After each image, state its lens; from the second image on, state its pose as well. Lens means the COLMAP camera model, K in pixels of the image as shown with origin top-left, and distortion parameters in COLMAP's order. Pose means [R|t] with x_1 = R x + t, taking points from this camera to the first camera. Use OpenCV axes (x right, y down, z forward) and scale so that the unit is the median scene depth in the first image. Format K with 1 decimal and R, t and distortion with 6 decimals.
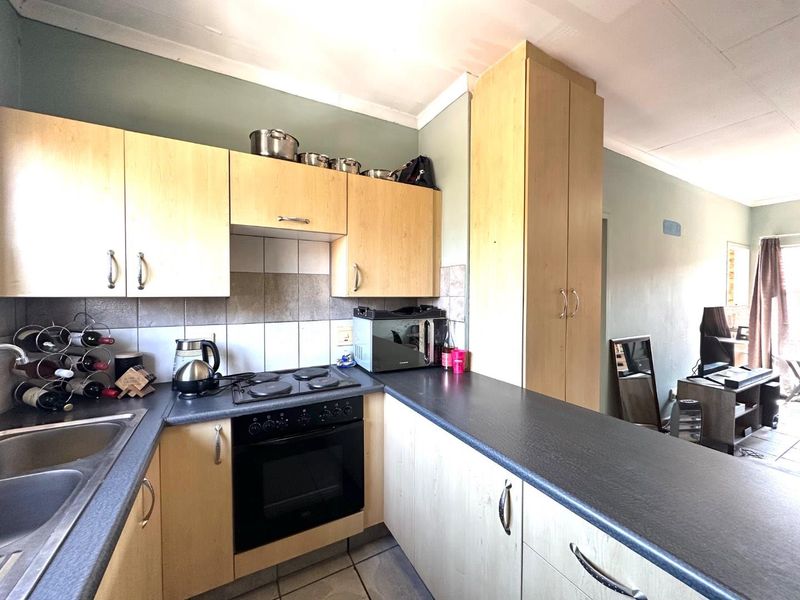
lens RADIAL K [[320.0, 0, 400.6], [0, 320.0, 300.3], [0, 0, 1]] dist [-0.011166, 0.002079]
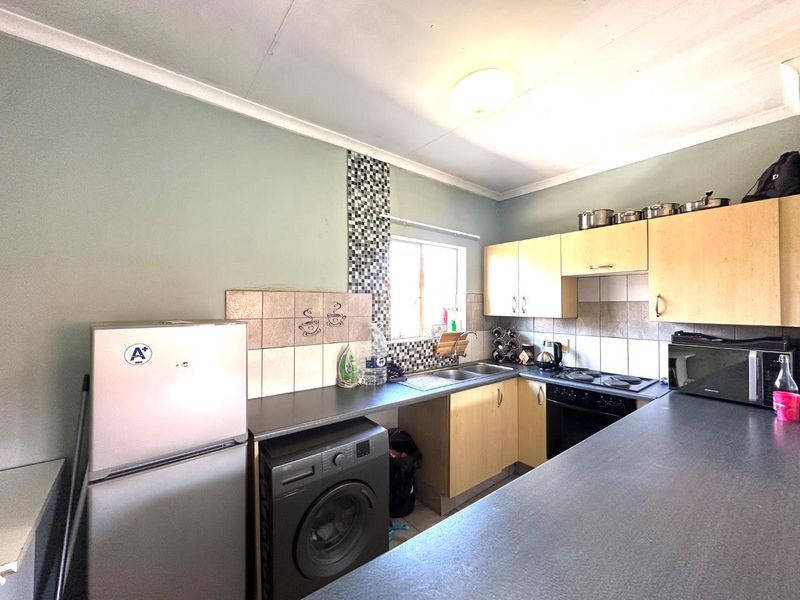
lens RADIAL K [[320.0, 0, 401.9], [0, 320.0, 299.6], [0, 0, 1]] dist [-0.011166, 0.002079]
pose [[0.169511, -0.016504, -0.985390, 0.948008], [-0.023164, 0.999517, -0.020725, -0.051659], [0.985256, 0.026339, 0.169047, -0.138110]]
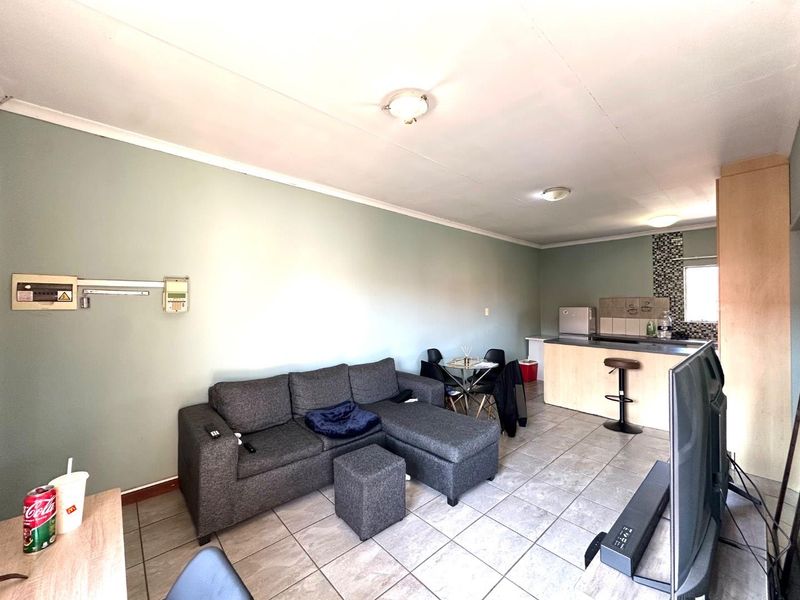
lens RADIAL K [[320.0, 0, 395.9], [0, 320.0, 299.9], [0, 0, 1]] dist [-0.011166, 0.002079]
pose [[-0.978433, -0.004940, -0.206505, 2.702675], [-0.006995, 0.999933, 0.009222, -0.091391], [0.206446, 0.010467, -0.978402, 2.427524]]
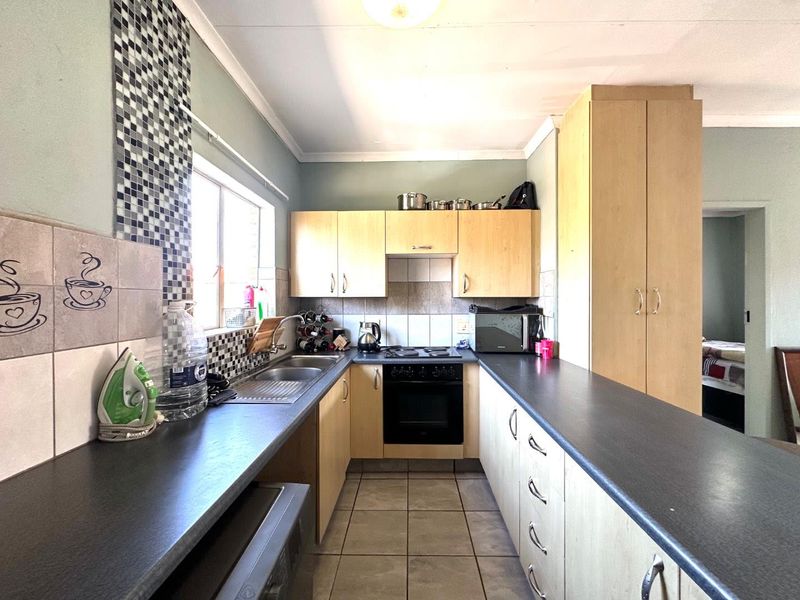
lens RADIAL K [[320.0, 0, 401.7], [0, 320.0, 299.6], [0, 0, 1]] dist [-0.011166, 0.002079]
pose [[0.864061, -0.003331, -0.503376, 0.366592], [-0.005802, 0.999846, -0.016575, 0.028428], [0.503354, 0.017243, 0.863908, -0.394808]]
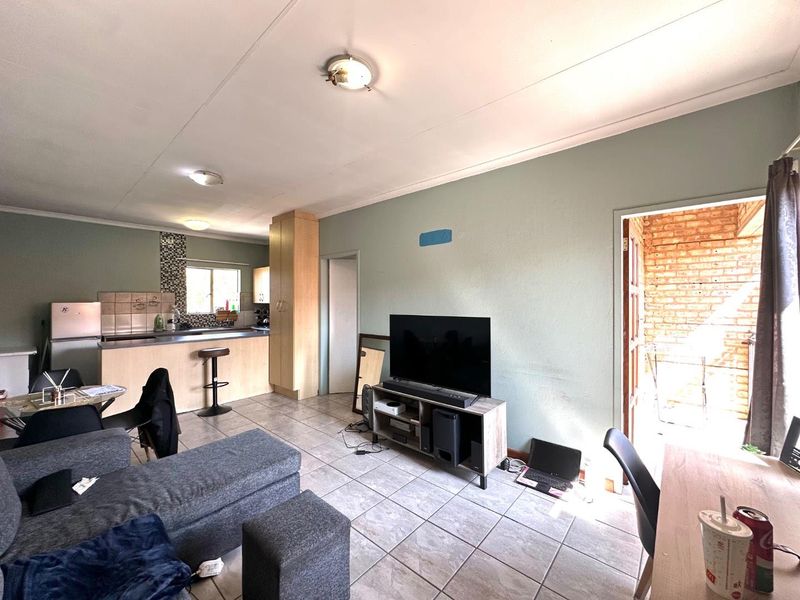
lens RADIAL K [[320.0, 0, 401.8], [0, 320.0, 302.0], [0, 0, 1]] dist [-0.011166, 0.002079]
pose [[0.331715, 0.002022, -0.943377, 3.457941], [-0.021346, 0.999758, -0.005363, -0.041223], [0.943138, 0.021916, 0.331678, 1.120507]]
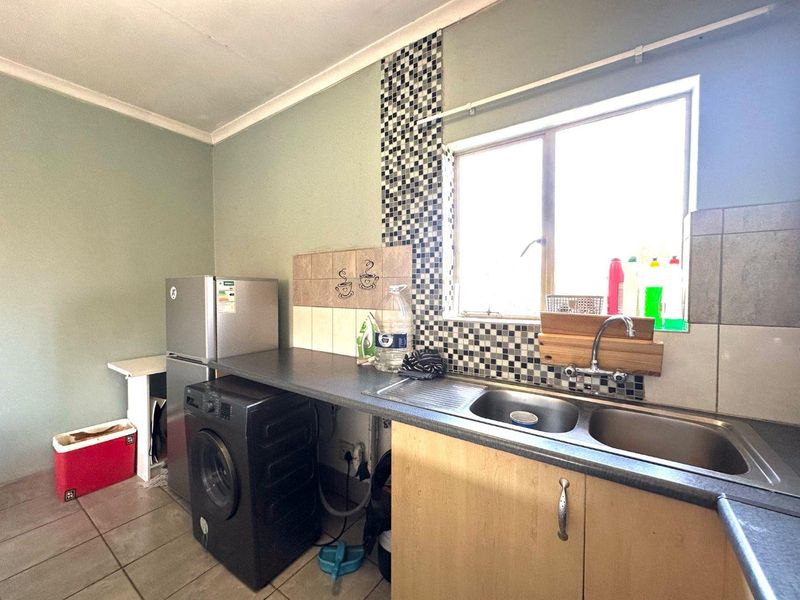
lens RADIAL K [[320.0, 0, 398.6], [0, 320.0, 300.7], [0, 0, 1]] dist [-0.011166, 0.002079]
pose [[-0.892695, 0.013034, -0.450472, -0.015547], [-0.011965, 0.998544, 0.052603, 0.019090], [0.450502, 0.052348, -0.891239, 0.864264]]
